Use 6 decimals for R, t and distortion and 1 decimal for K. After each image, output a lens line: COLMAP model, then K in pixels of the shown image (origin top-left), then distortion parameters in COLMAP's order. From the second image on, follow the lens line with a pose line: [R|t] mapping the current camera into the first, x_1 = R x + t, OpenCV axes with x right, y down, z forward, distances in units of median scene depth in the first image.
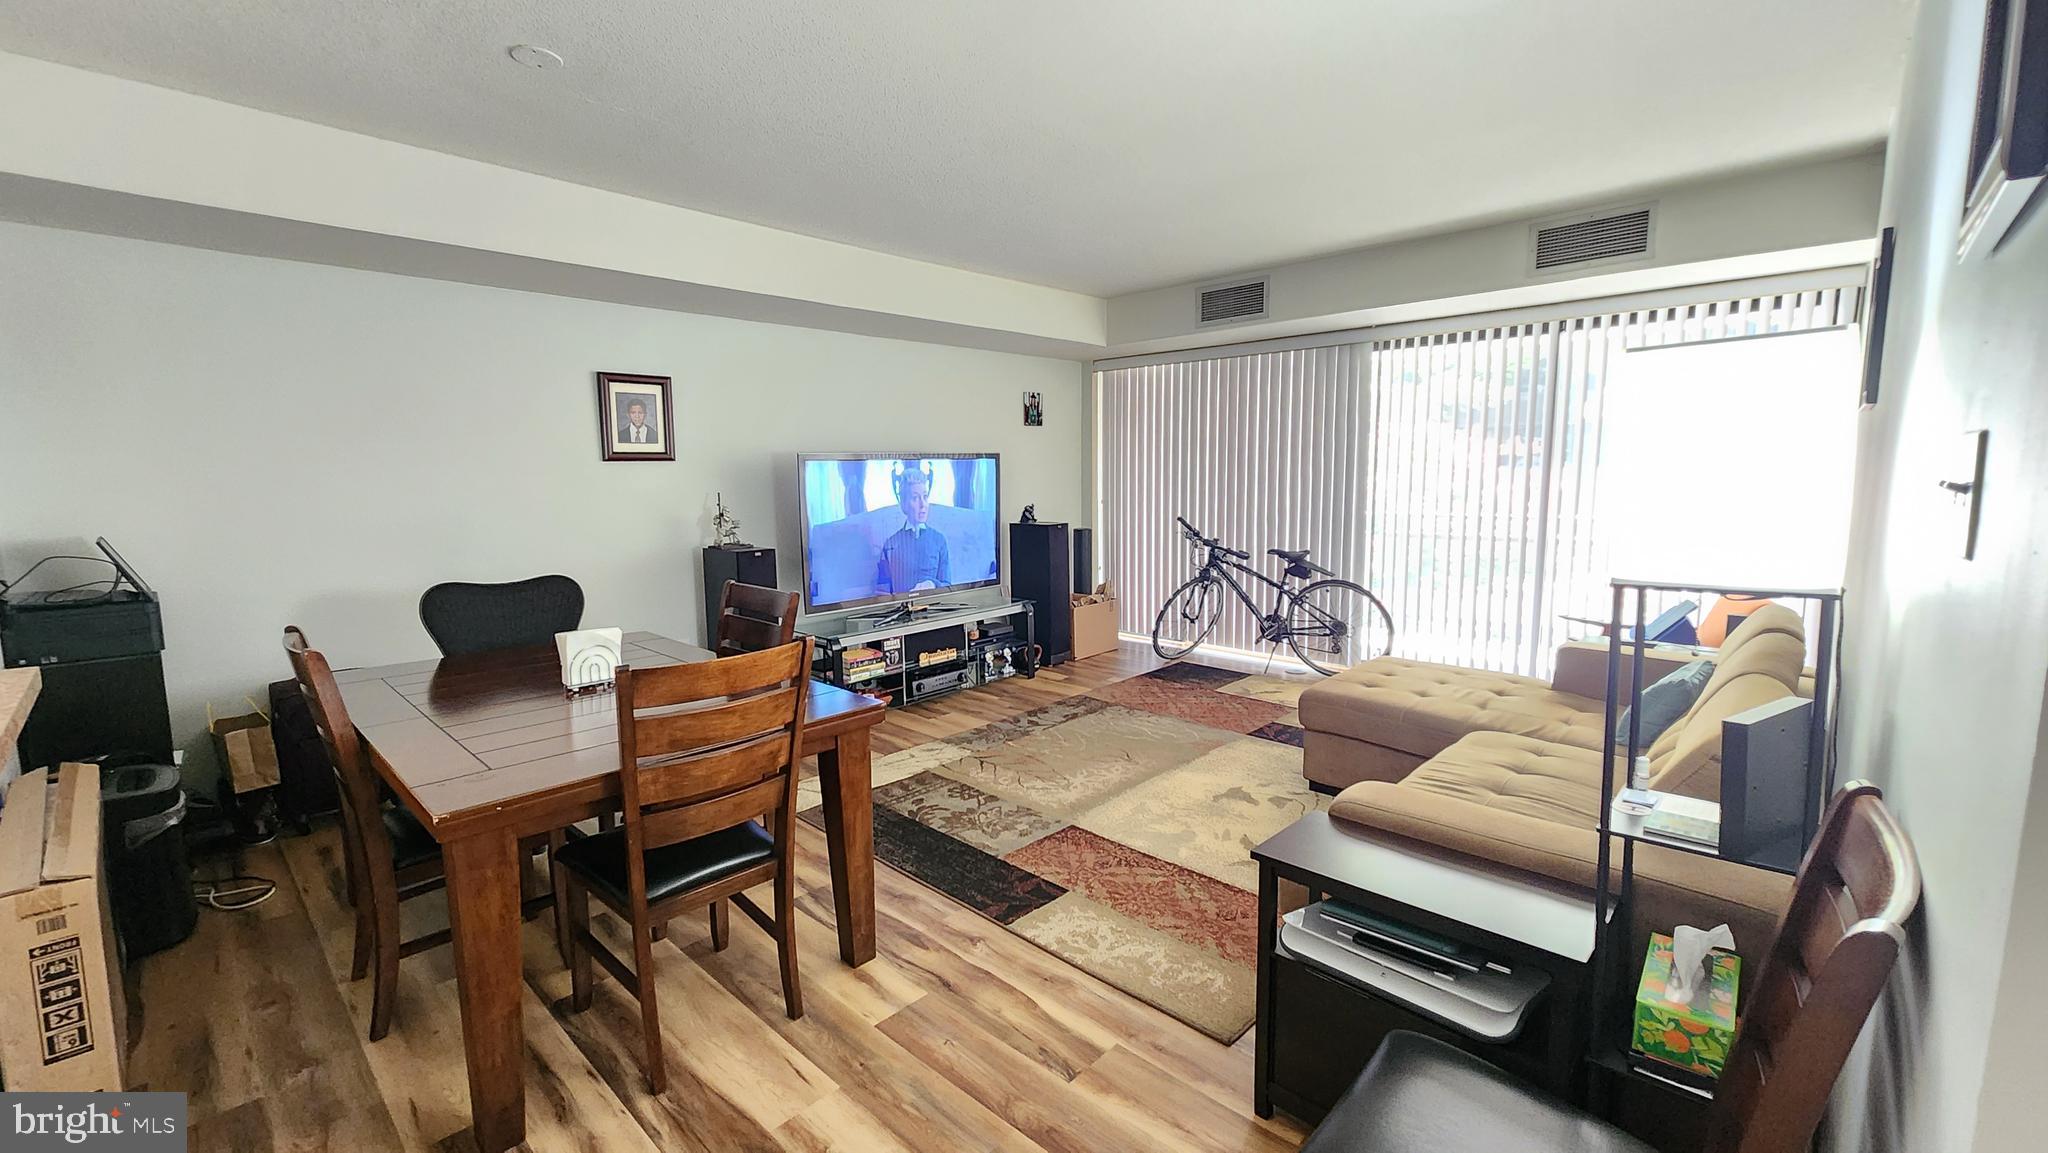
lens RADIAL K [[826.2, 0, 1028.7], [0, 826.2, 568.5], [0, 0, 1]] dist [-0.002979, 0.000055]
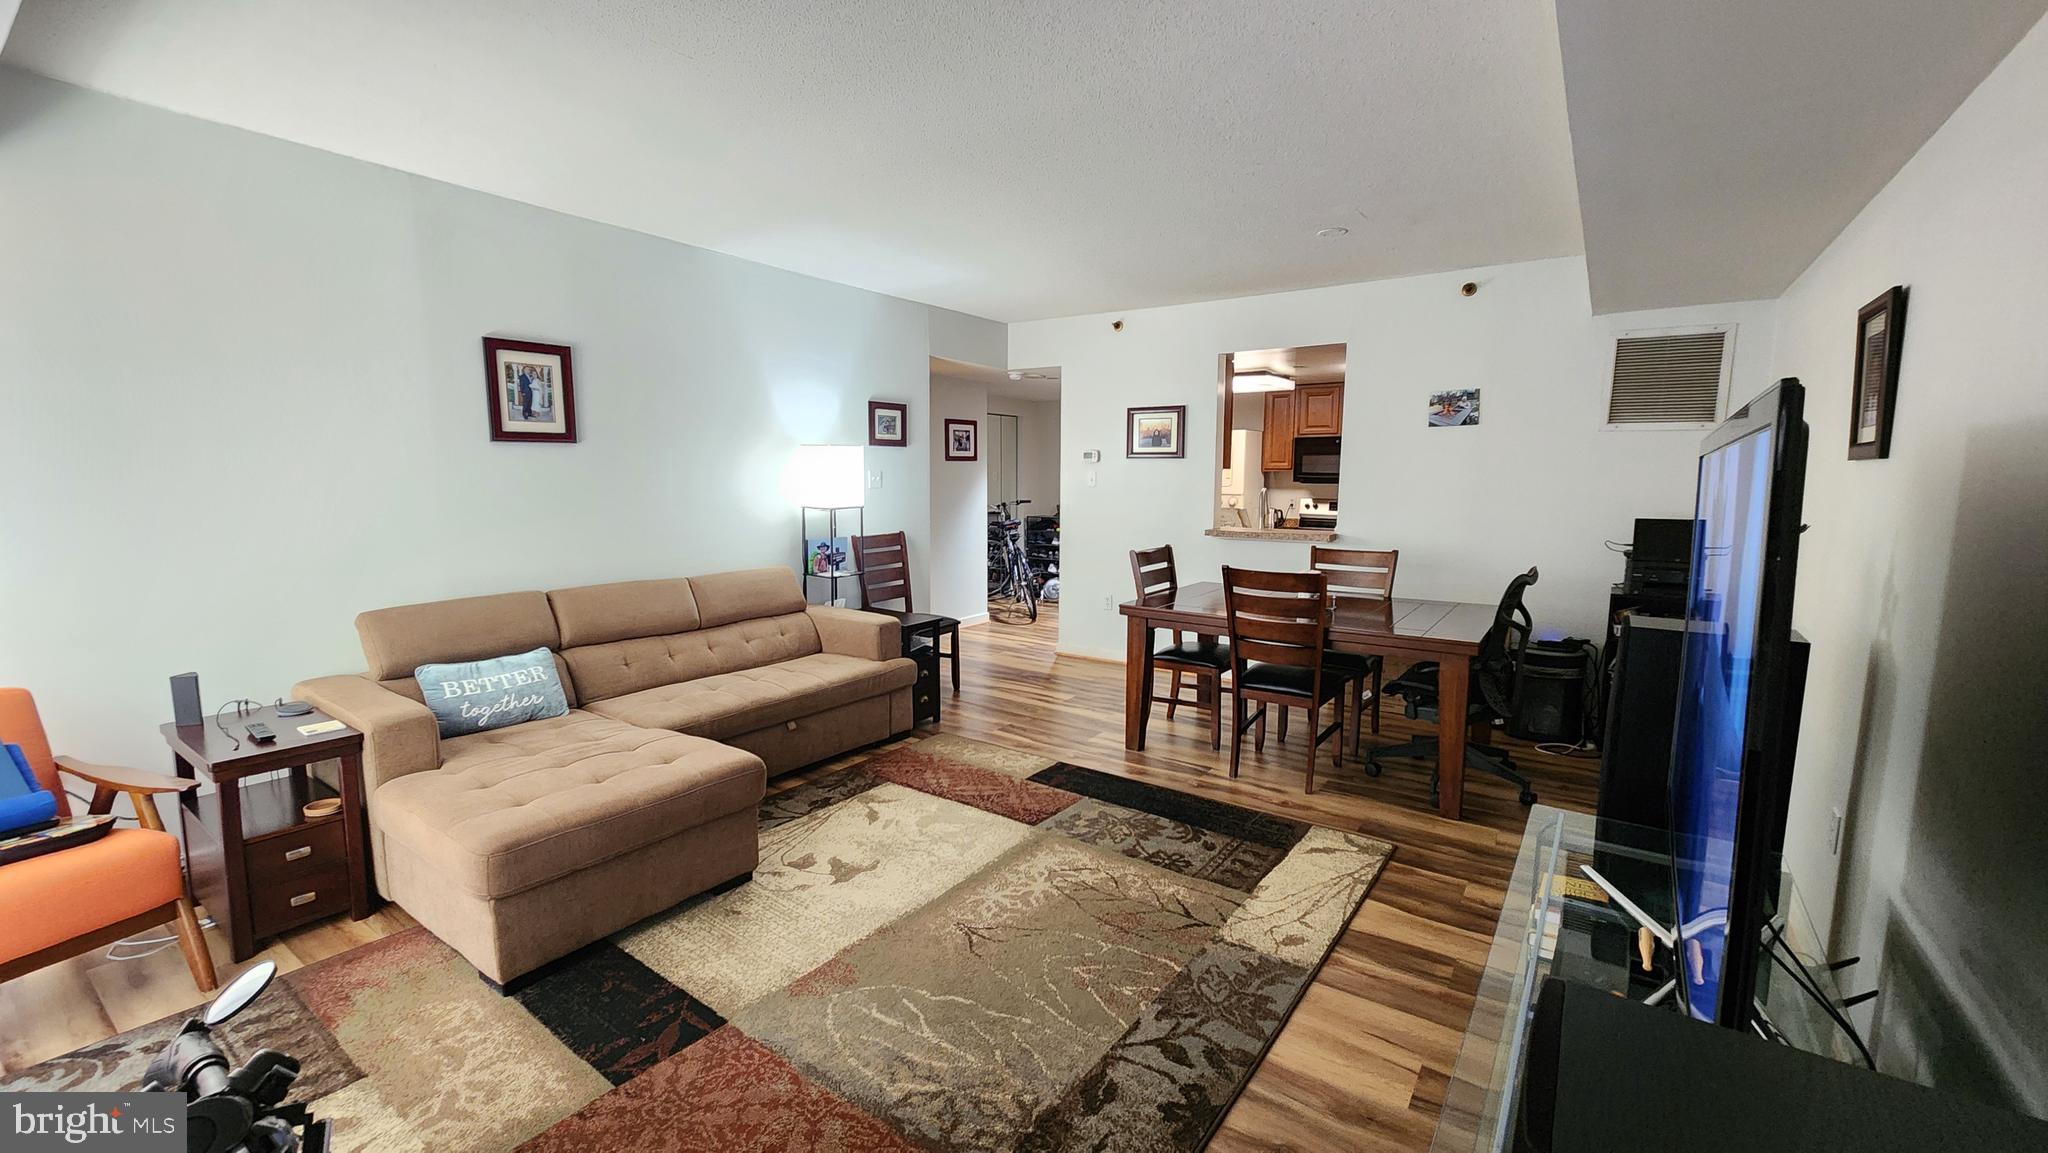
lens RADIAL K [[826.2, 0, 1029.4], [0, 826.2, 576.4], [0, 0, 1]] dist [-0.002979, 0.000055]
pose [[-0.989424, 0.027338, -0.142452, 0.151134], [-0.008428, 0.969584, 0.244615, -0.186047], [0.144807, 0.243228, -0.959099, 1.474639]]
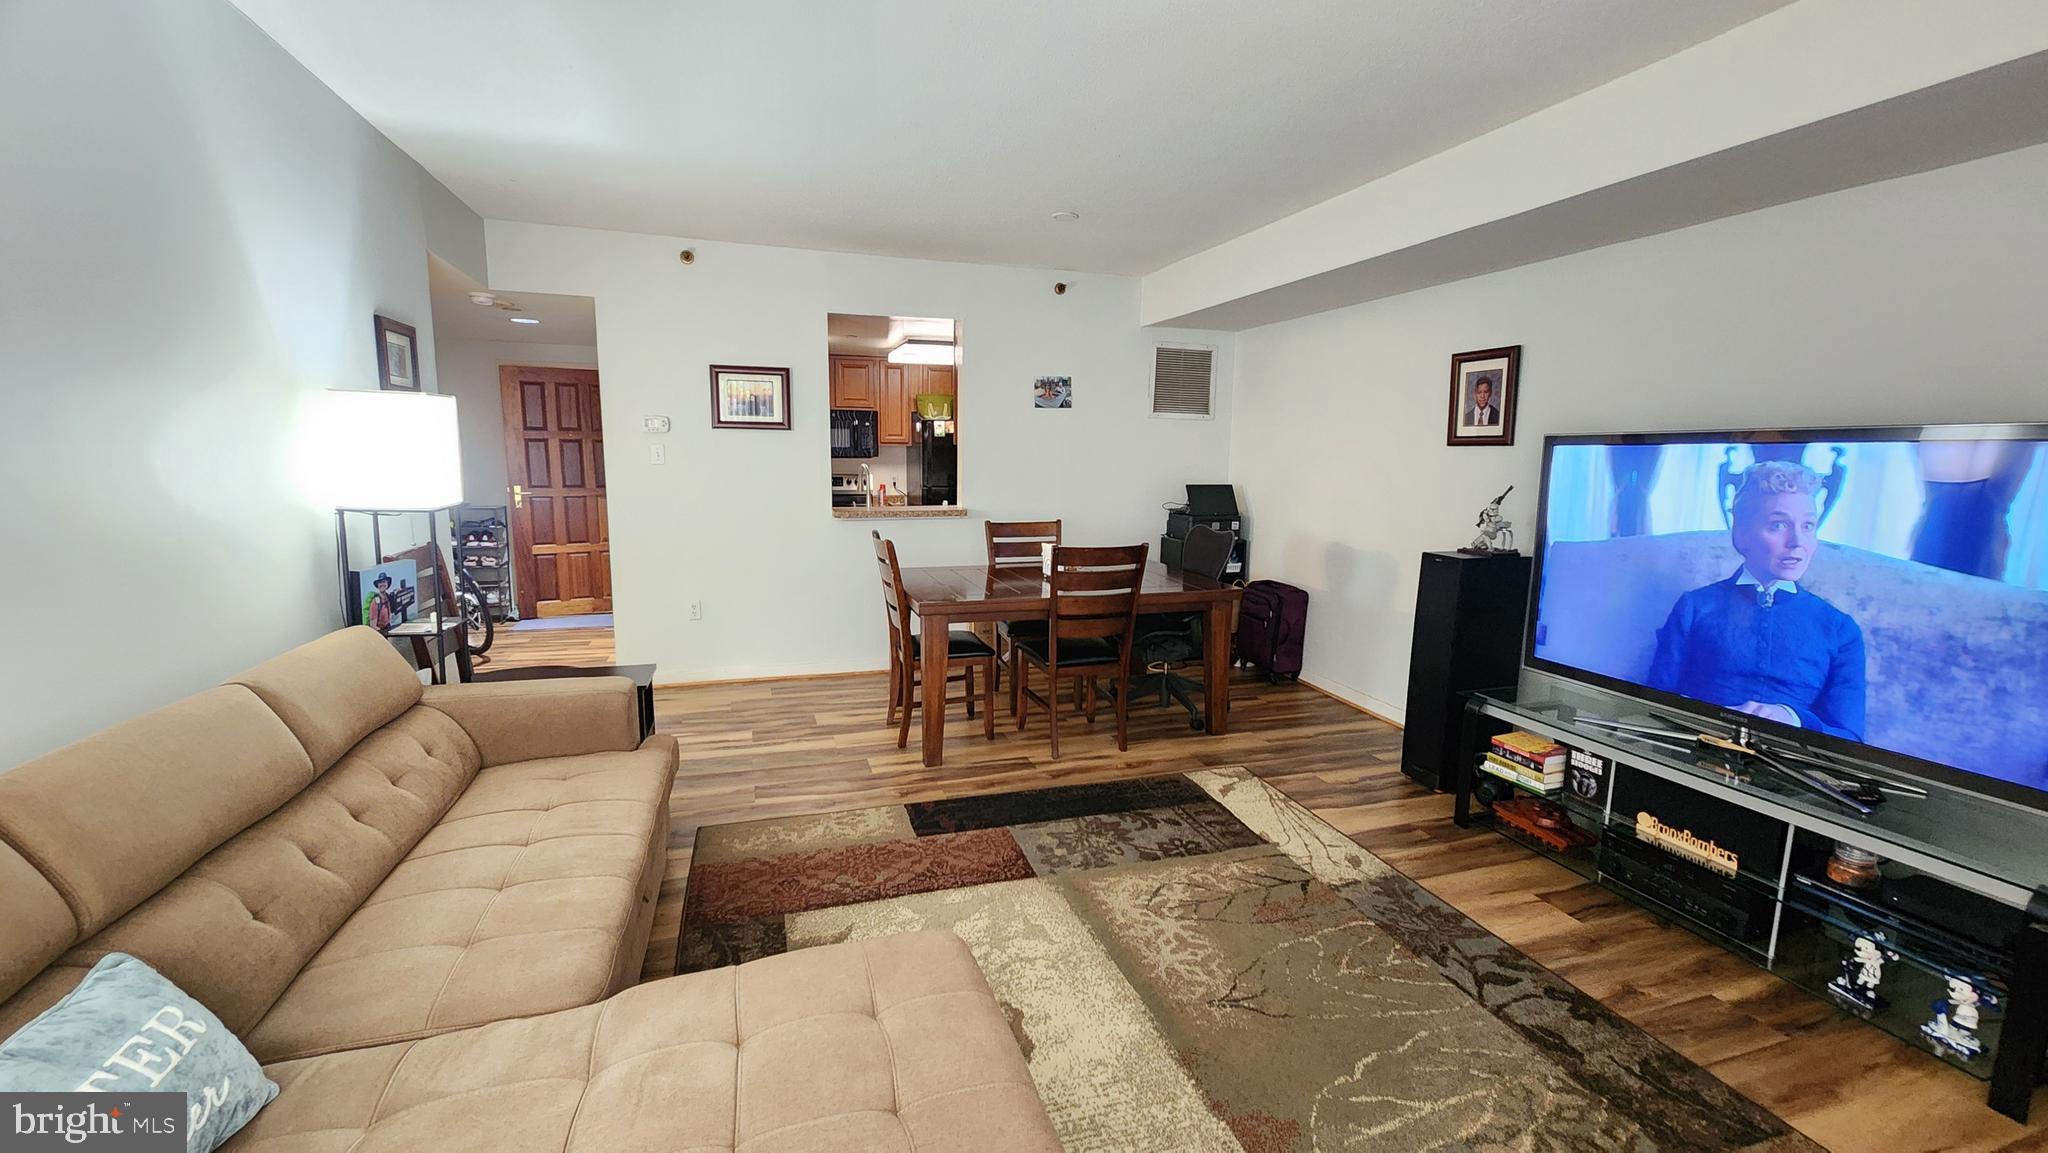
lens RADIAL K [[826.2, 0, 1012.3], [0, 826.2, 572.9], [0, 0, 1]] dist [-0.002979, 0.000055]
pose [[-0.481928, 0.134732, -0.865790, 0.586442], [-0.111126, 0.970730, 0.212919, -0.132332], [0.869135, 0.198823, -0.452850, 1.005937]]
